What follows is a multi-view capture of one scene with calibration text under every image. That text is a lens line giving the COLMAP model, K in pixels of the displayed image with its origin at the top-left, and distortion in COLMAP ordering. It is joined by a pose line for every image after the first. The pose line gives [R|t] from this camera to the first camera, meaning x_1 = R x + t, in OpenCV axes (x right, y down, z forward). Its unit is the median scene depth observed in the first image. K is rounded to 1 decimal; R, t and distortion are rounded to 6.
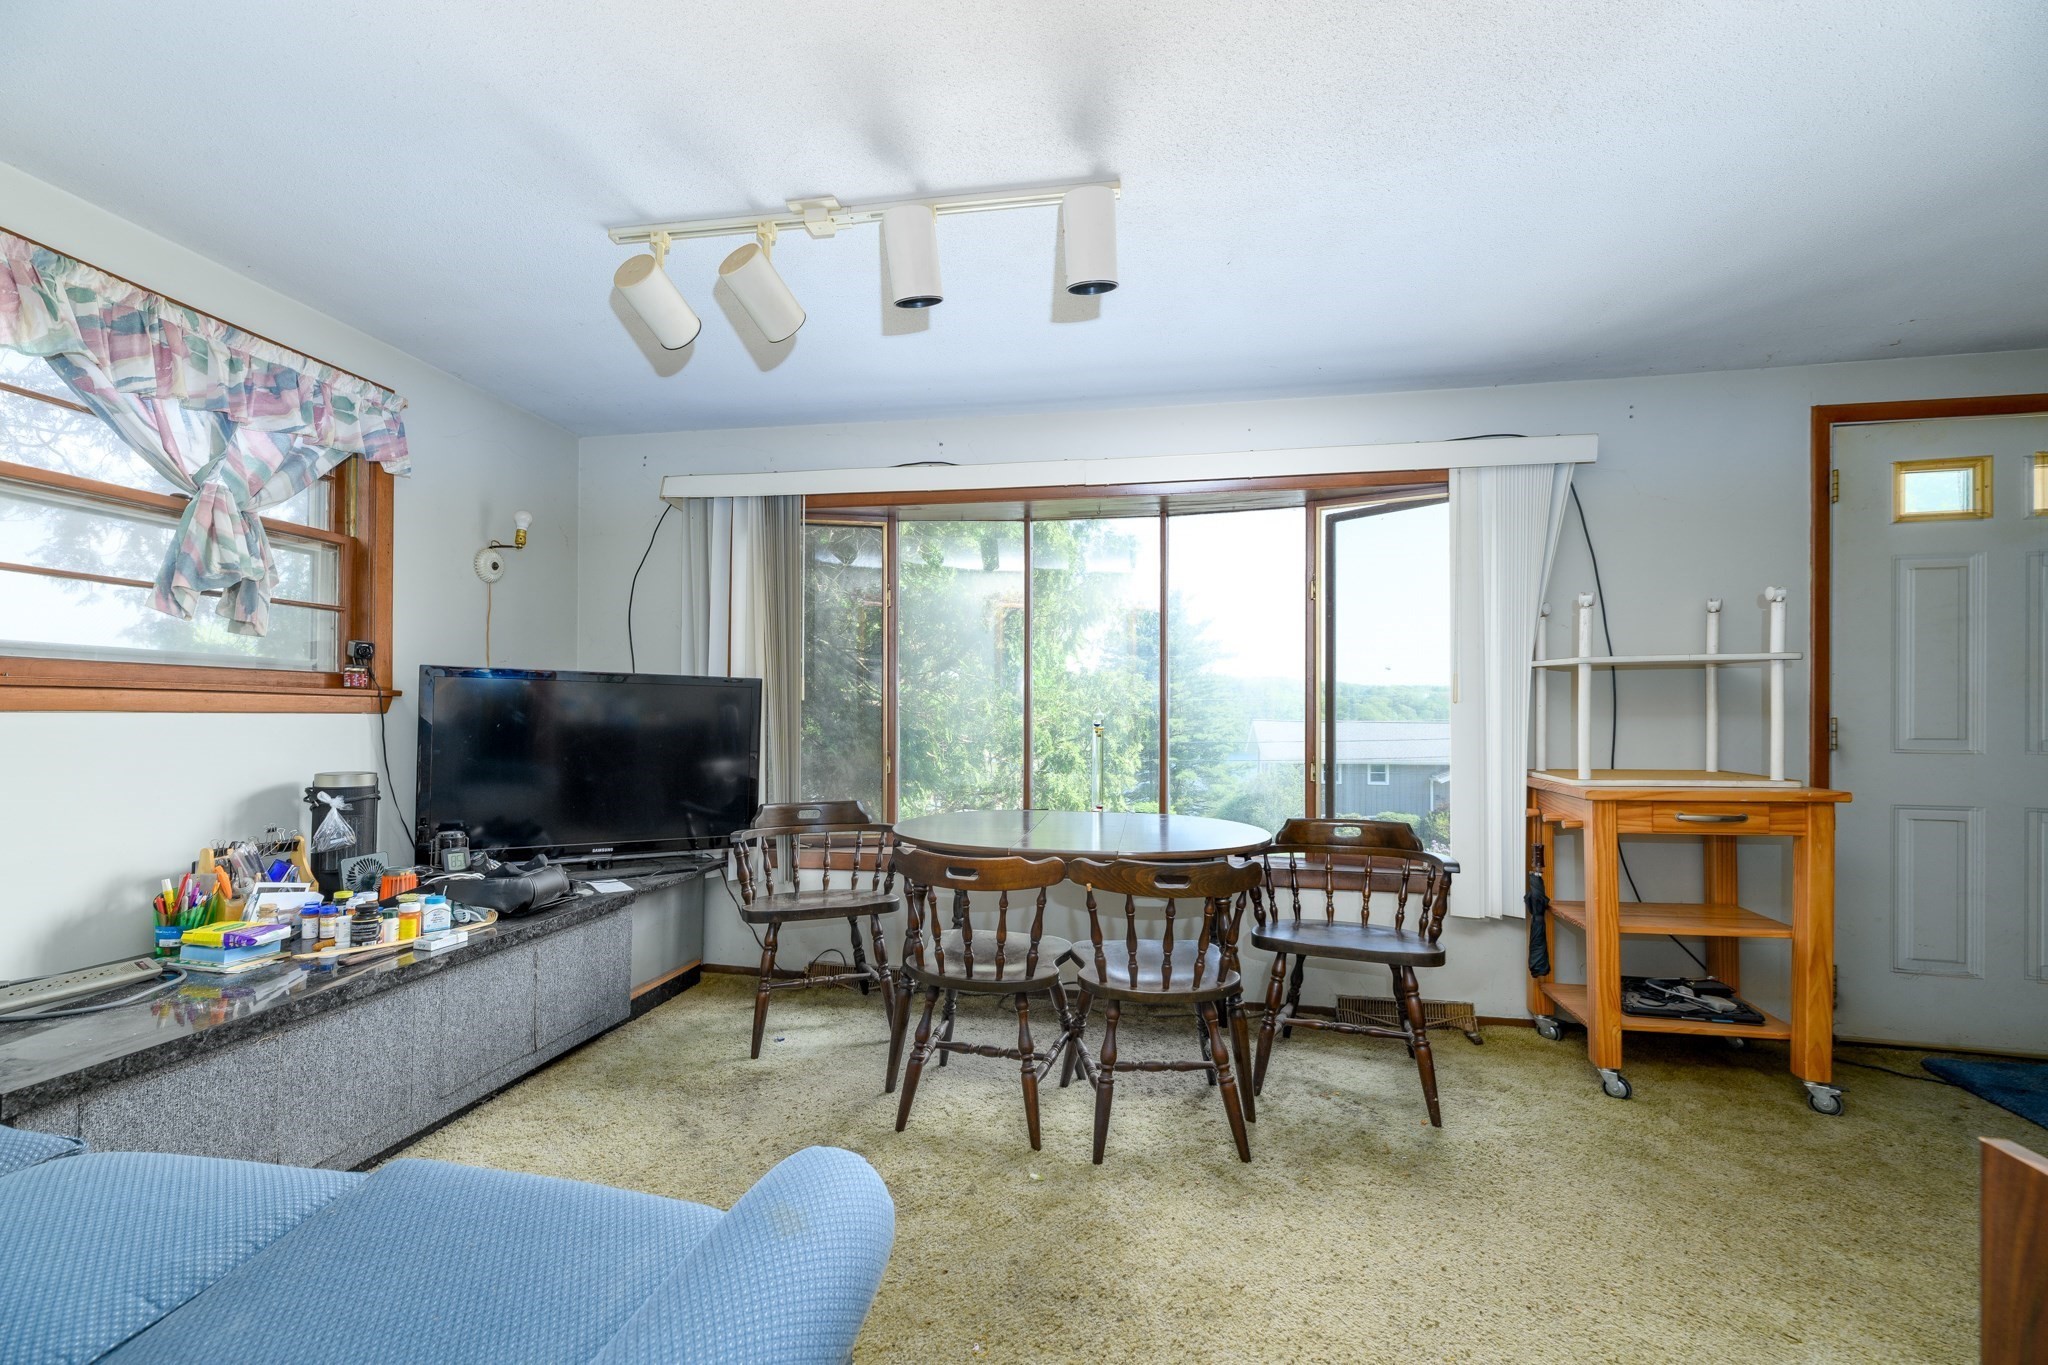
lens RADIAL K [[858.9, 0, 1029.5], [0, 858.9, 707.3], [0, 0, 1]] dist [0.000743, 0.000172]
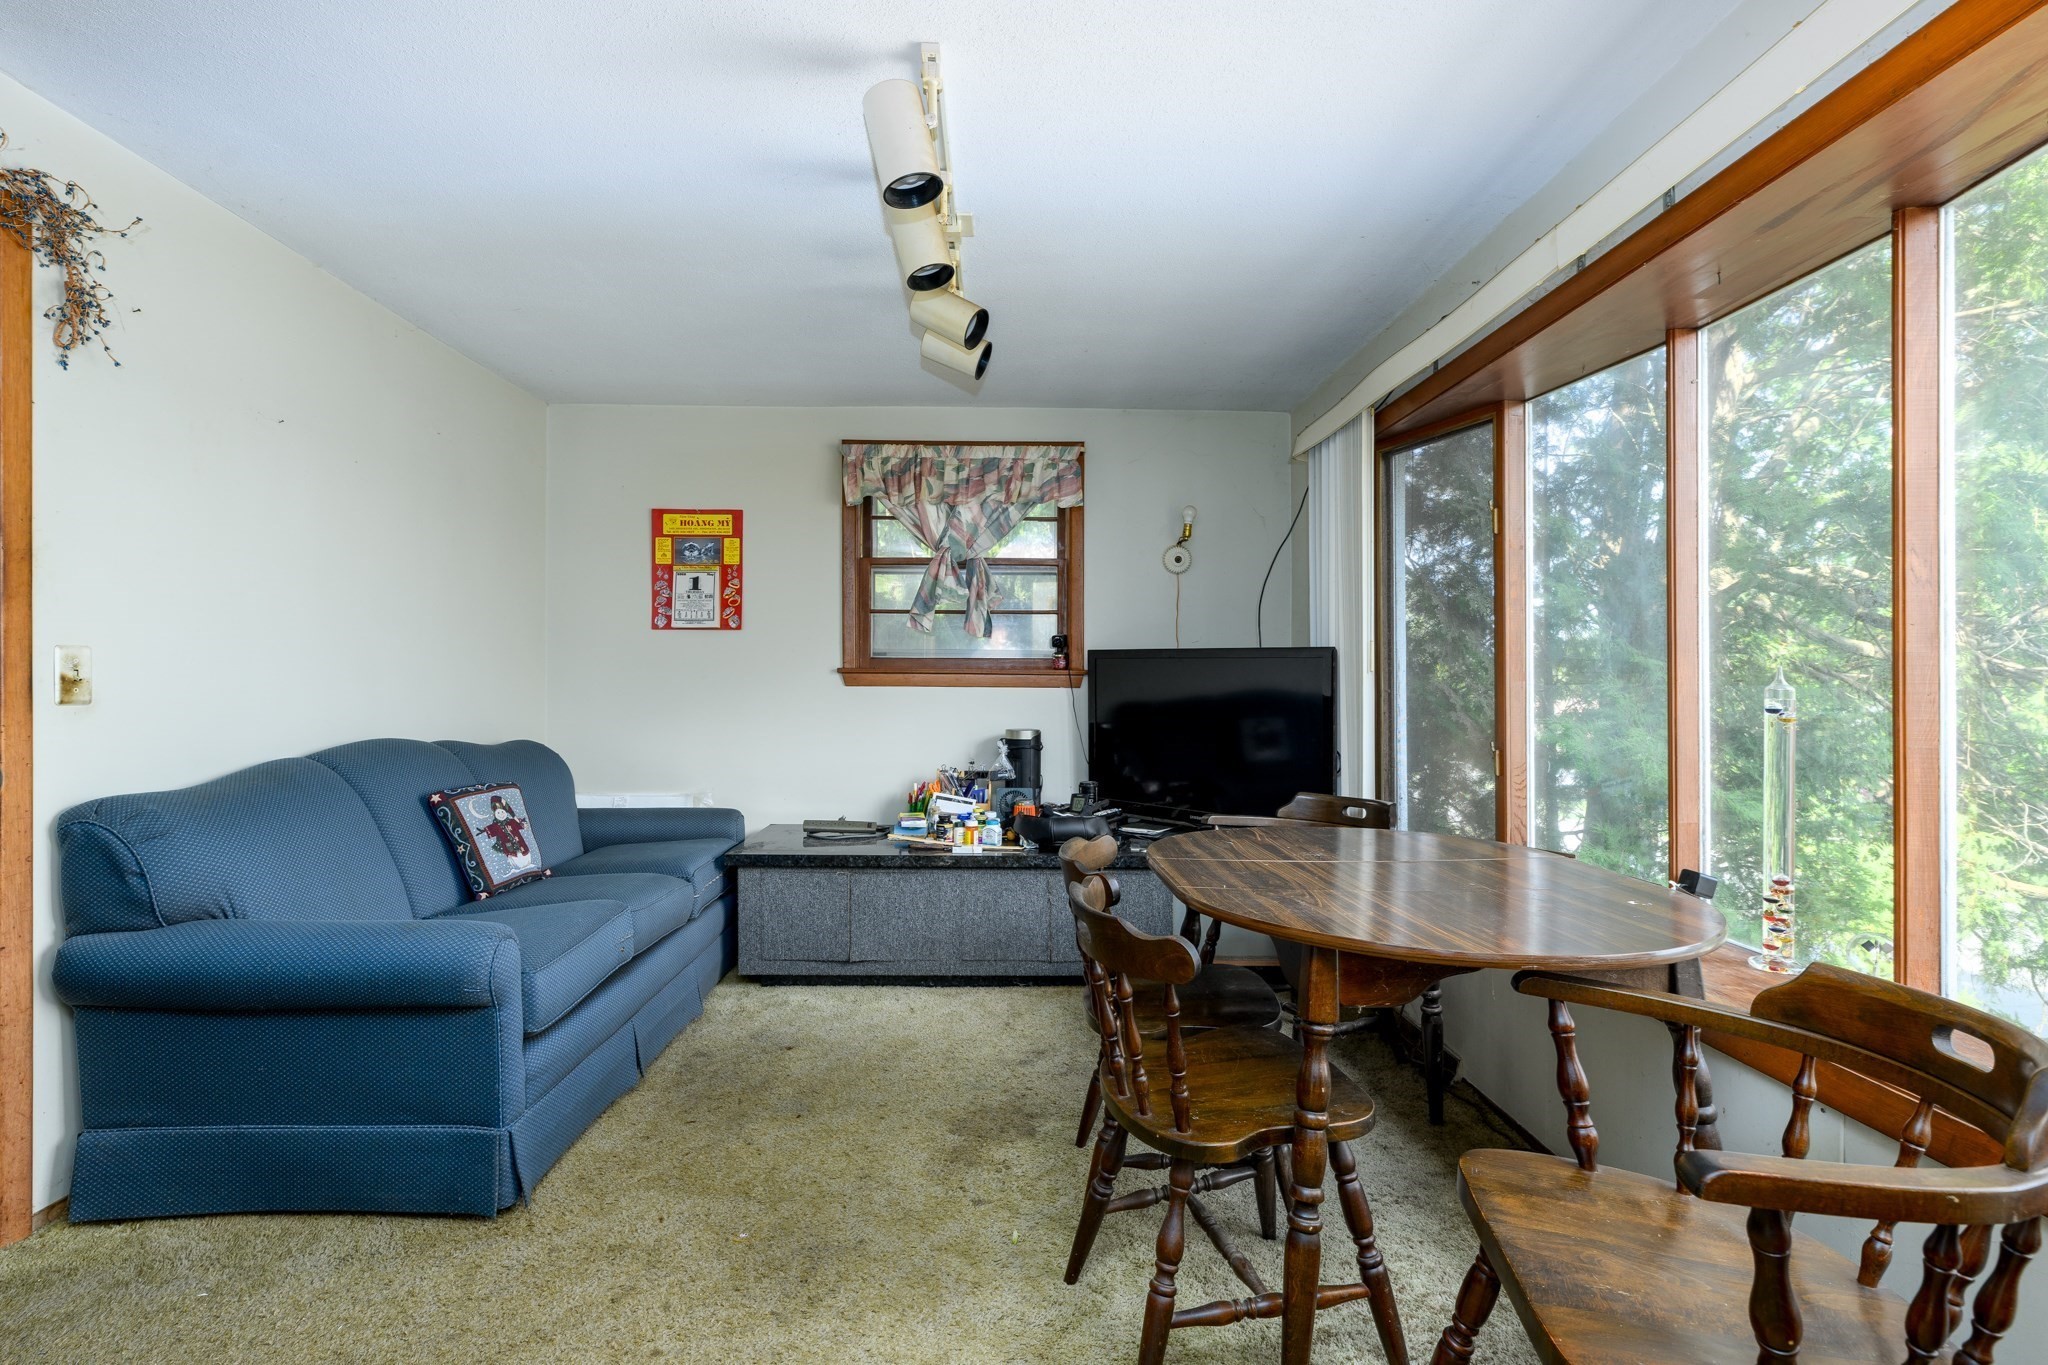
lens RADIAL K [[1006.3, 0, 1024.0], [0, 1006.3, 682.5], [0, 0, 1]] dist [-0.001315, -0.000473]
pose [[0.167321, -0.006985, -0.985878, 0.898974], [0.002727, 0.999974, -0.006622, 0.011021], [0.985899, -0.001580, 0.167335, 0.773364]]
